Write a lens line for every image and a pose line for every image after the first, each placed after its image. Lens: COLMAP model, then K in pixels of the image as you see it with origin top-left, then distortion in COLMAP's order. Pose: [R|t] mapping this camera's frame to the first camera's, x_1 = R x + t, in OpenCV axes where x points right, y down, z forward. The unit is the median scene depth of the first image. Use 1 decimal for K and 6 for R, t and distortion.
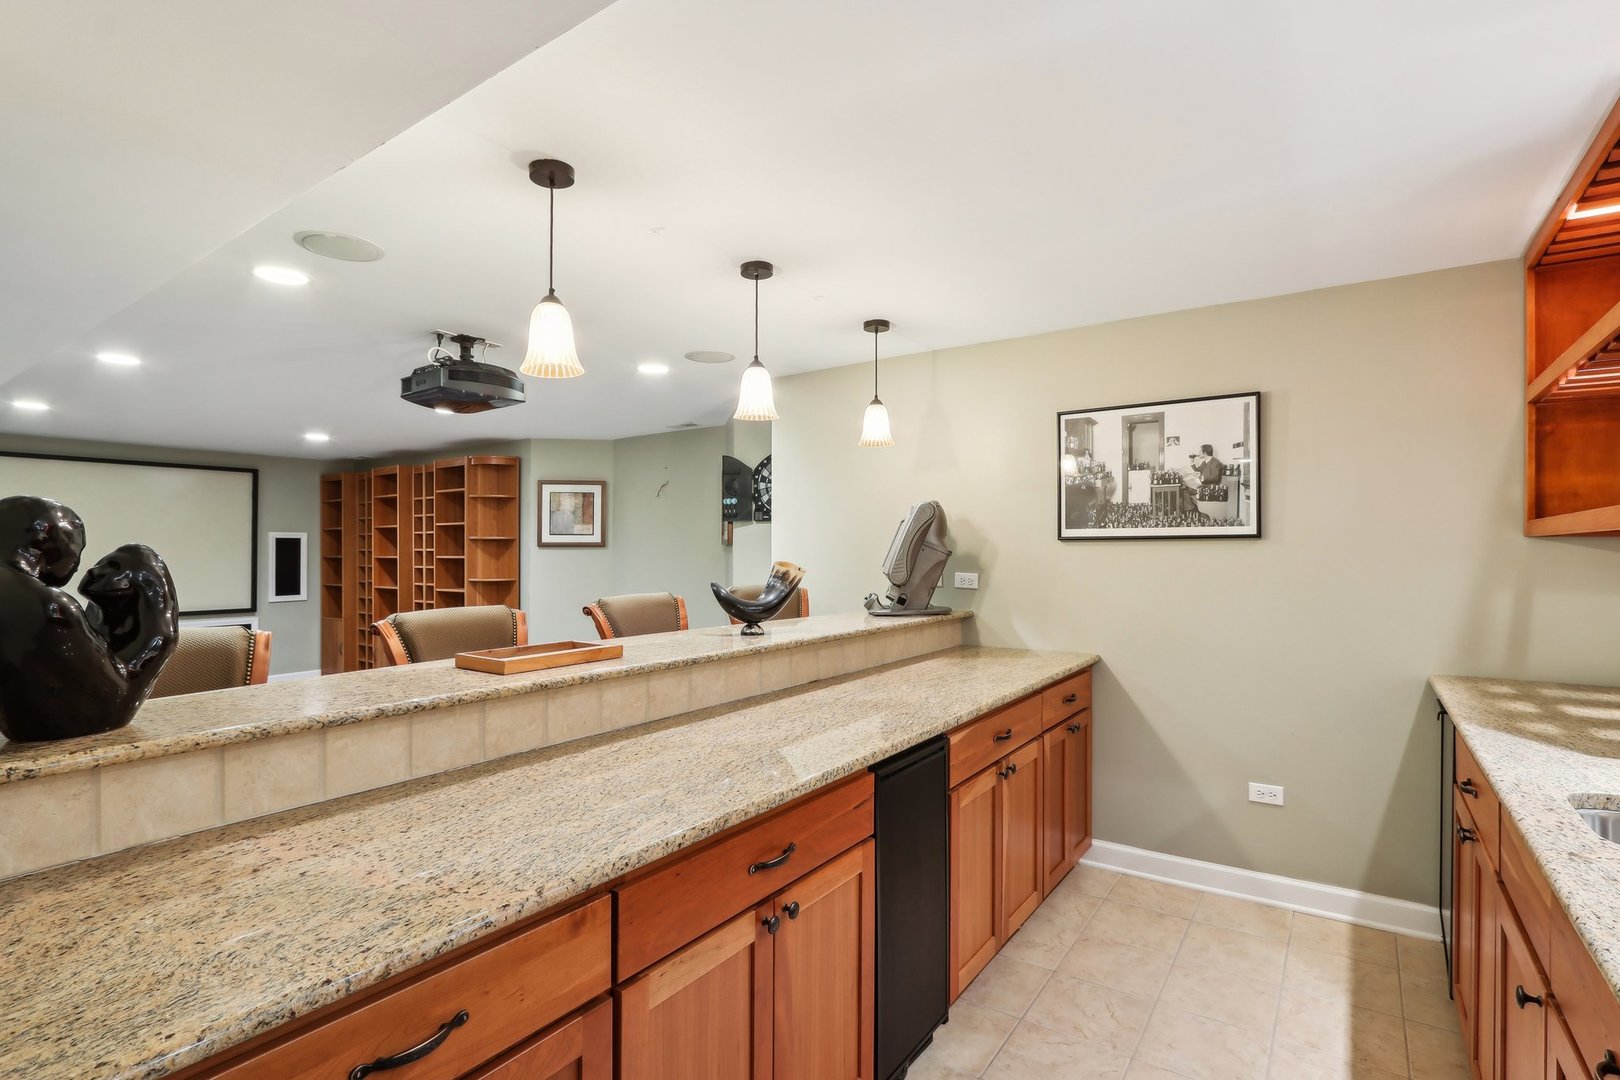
lens RADIAL K [[777.5, 0, 817.1], [0, 777.5, 545.8], [0, 0, 1]] dist [-0.017706, 0.003345]
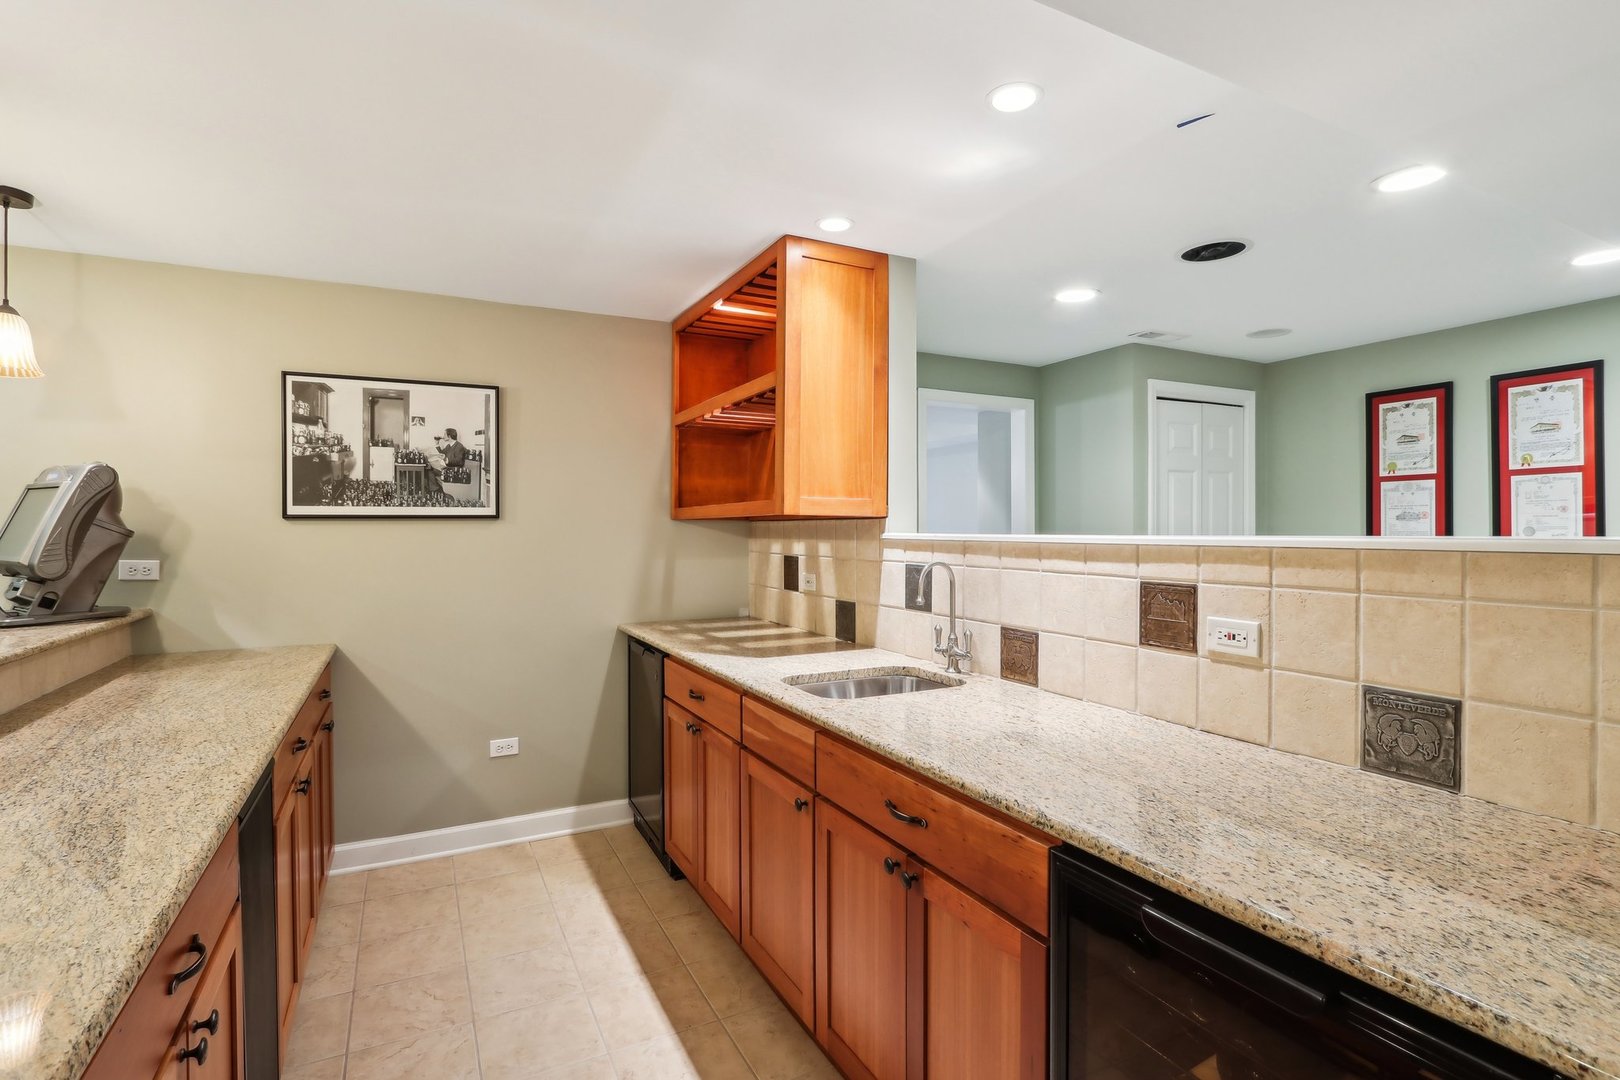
lens RADIAL K [[777.5, 0, 804.9], [0, 777.5, 534.6], [0, 0, 1]] dist [-0.017706, 0.003345]
pose [[0.471462, -0.005862, 0.881867, -0.185009], [-0.002010, 0.999968, 0.007722, 0.003325], [-0.881884, -0.005413, 0.471435, 0.081082]]
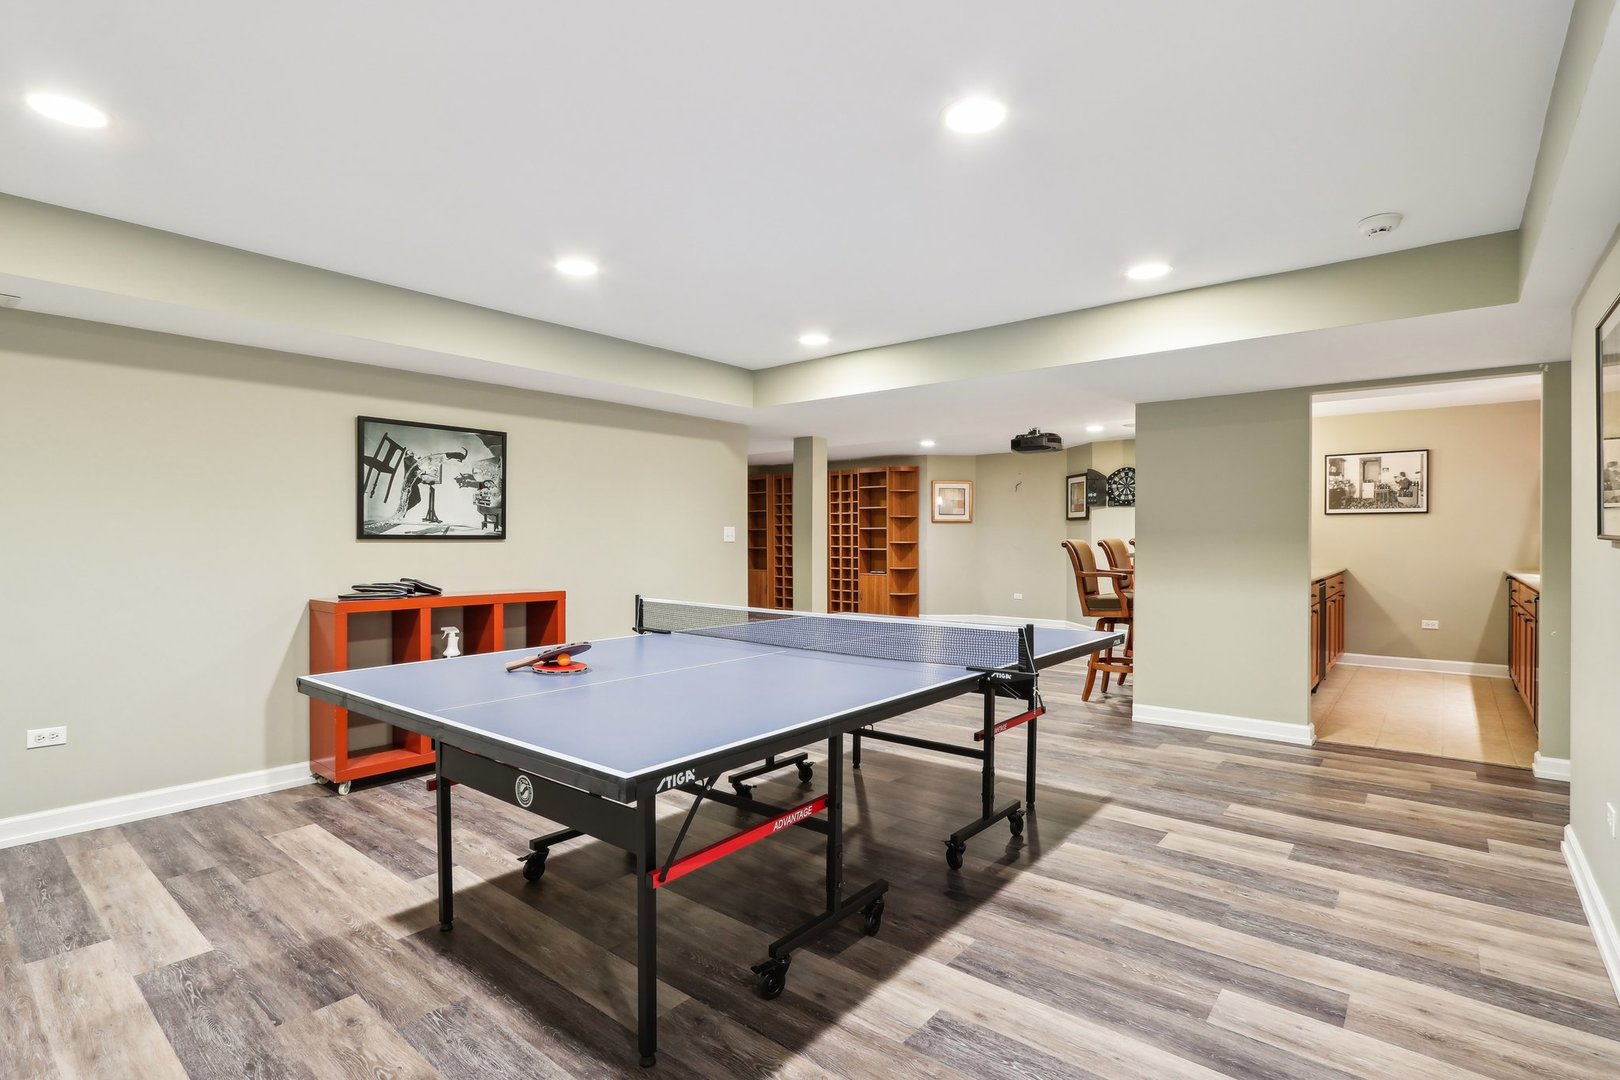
lens RADIAL K [[777.5, 0, 813.9], [0, 777.5, 539.6], [0, 0, 1]] dist [-0.017706, 0.003345]
pose [[0.996838, 0.004447, -0.079332, -0.981171], [-0.003812, 0.999960, 0.008150, 0.052420], [0.079365, -0.007822, 0.996815, -1.313307]]
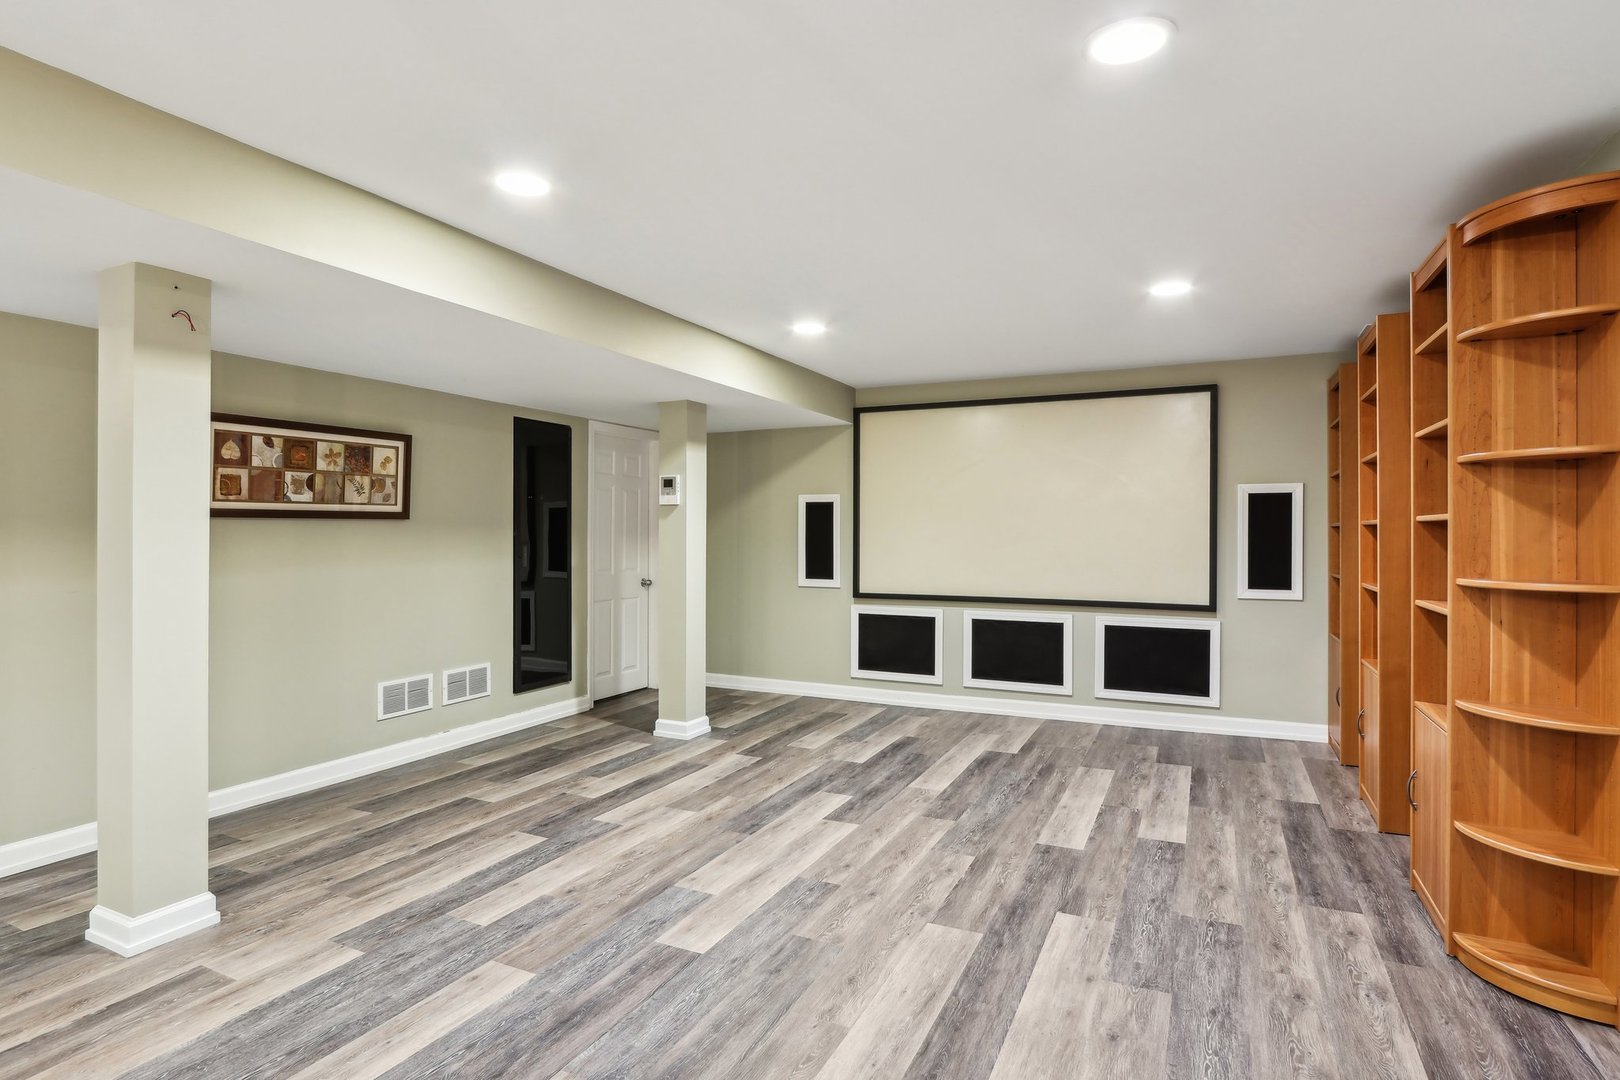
lens RADIAL K [[829.1, 0, 805.7], [0, 829.1, 529.6], [0, 0, 1]] dist [0.000722, -0.000142]
pose [[0.140810, 0.000604, -0.990036, -0.257218], [0.002127, 0.999997, 0.000913, 0.040814], [0.990034, -0.002234, 0.140809, 1.356017]]
